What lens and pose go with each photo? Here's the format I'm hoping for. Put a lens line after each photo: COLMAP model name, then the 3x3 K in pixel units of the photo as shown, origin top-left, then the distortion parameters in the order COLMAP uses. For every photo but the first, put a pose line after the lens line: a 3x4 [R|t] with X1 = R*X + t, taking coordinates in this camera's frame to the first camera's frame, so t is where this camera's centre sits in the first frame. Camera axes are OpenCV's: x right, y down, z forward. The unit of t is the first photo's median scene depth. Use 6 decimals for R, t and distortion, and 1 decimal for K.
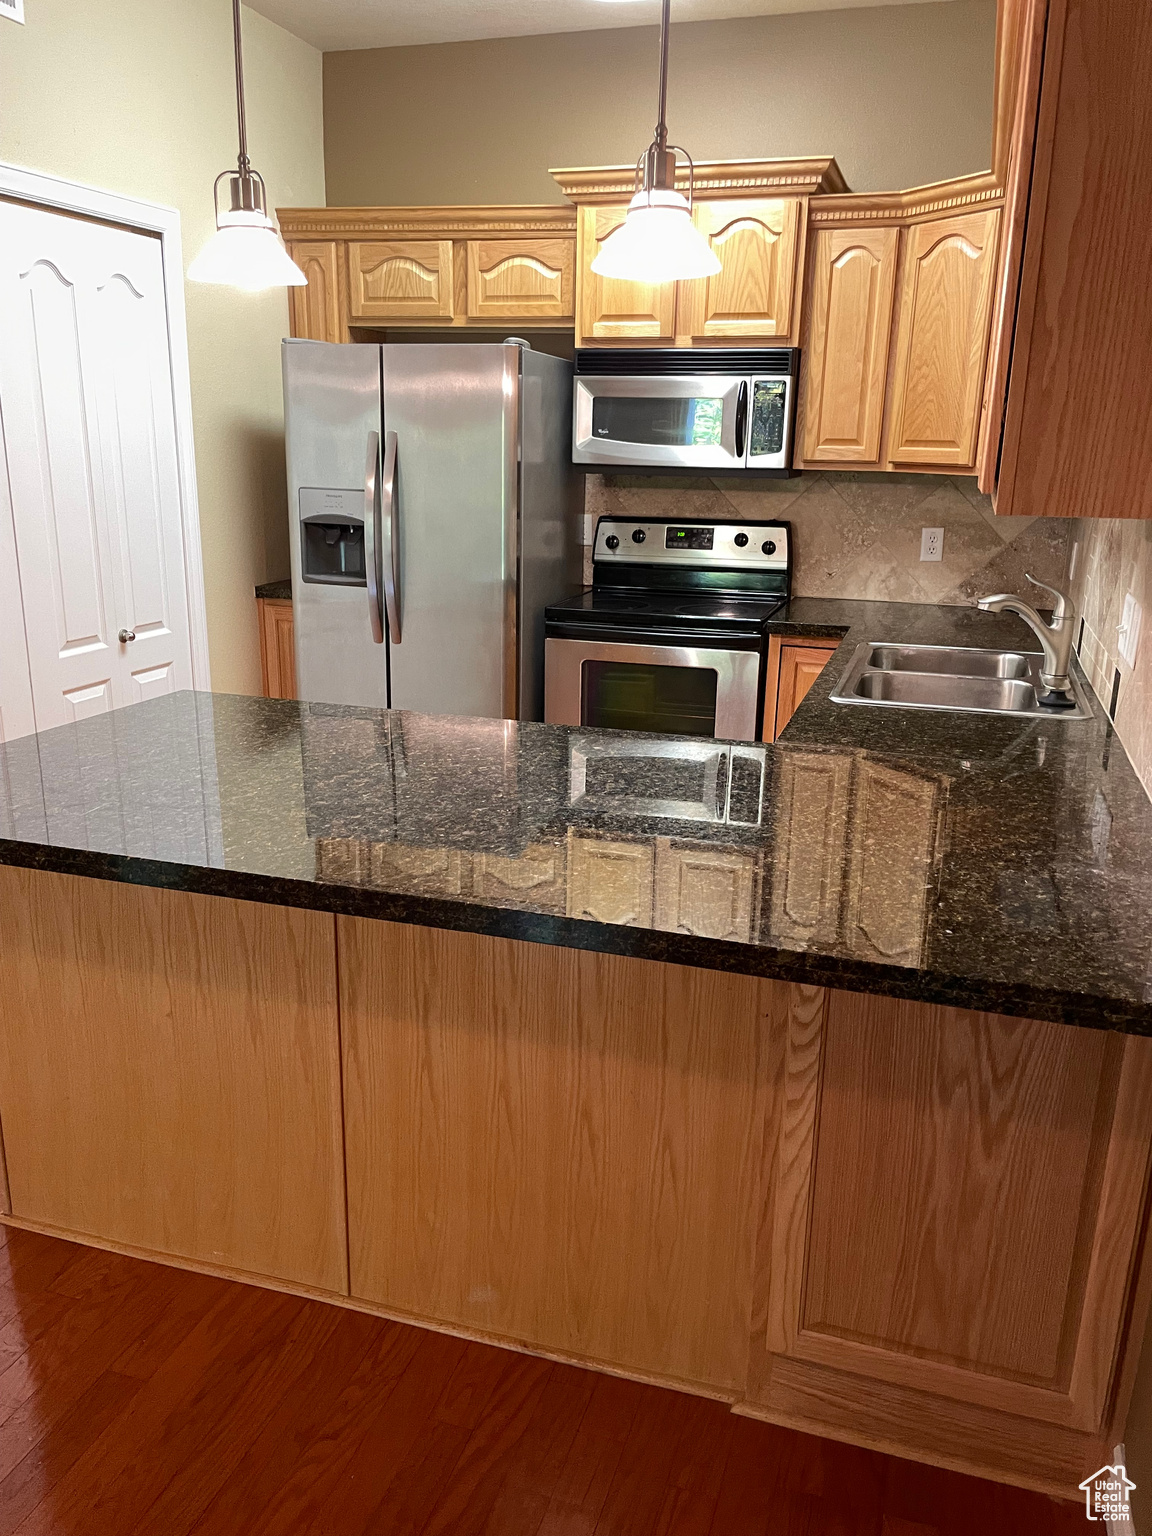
lens RADIAL K [[1170.4, 0, 578.0], [0, 1170.4, 770.2], [0, 0, 1]] dist [0.077112, -0.098992]
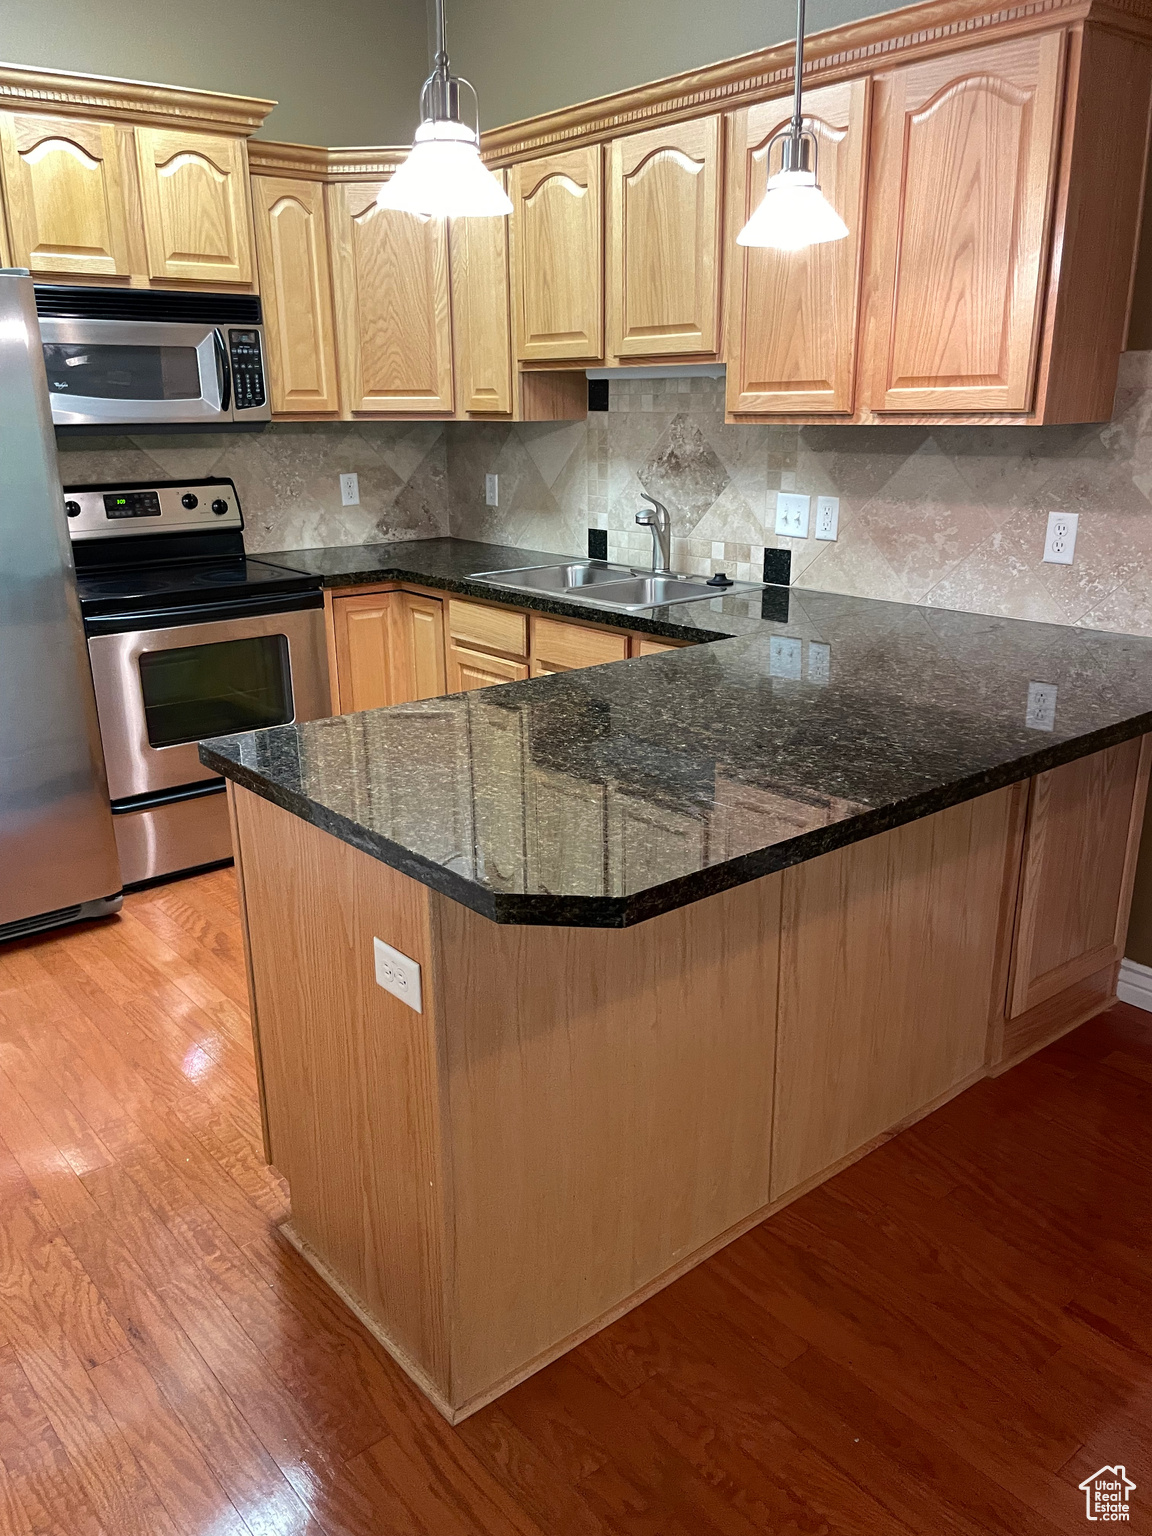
lens RADIAL K [[1170.4, 0, 567.8], [0, 1170.4, 778.1], [0, 0, 1]] dist [0.077112, -0.098992]
pose [[0.541670, -0.282723, 0.791619, -0.548395], [0.249232, 0.953412, 0.169967, -0.078551], [-0.802793, 0.105231, 0.586899, 0.256356]]
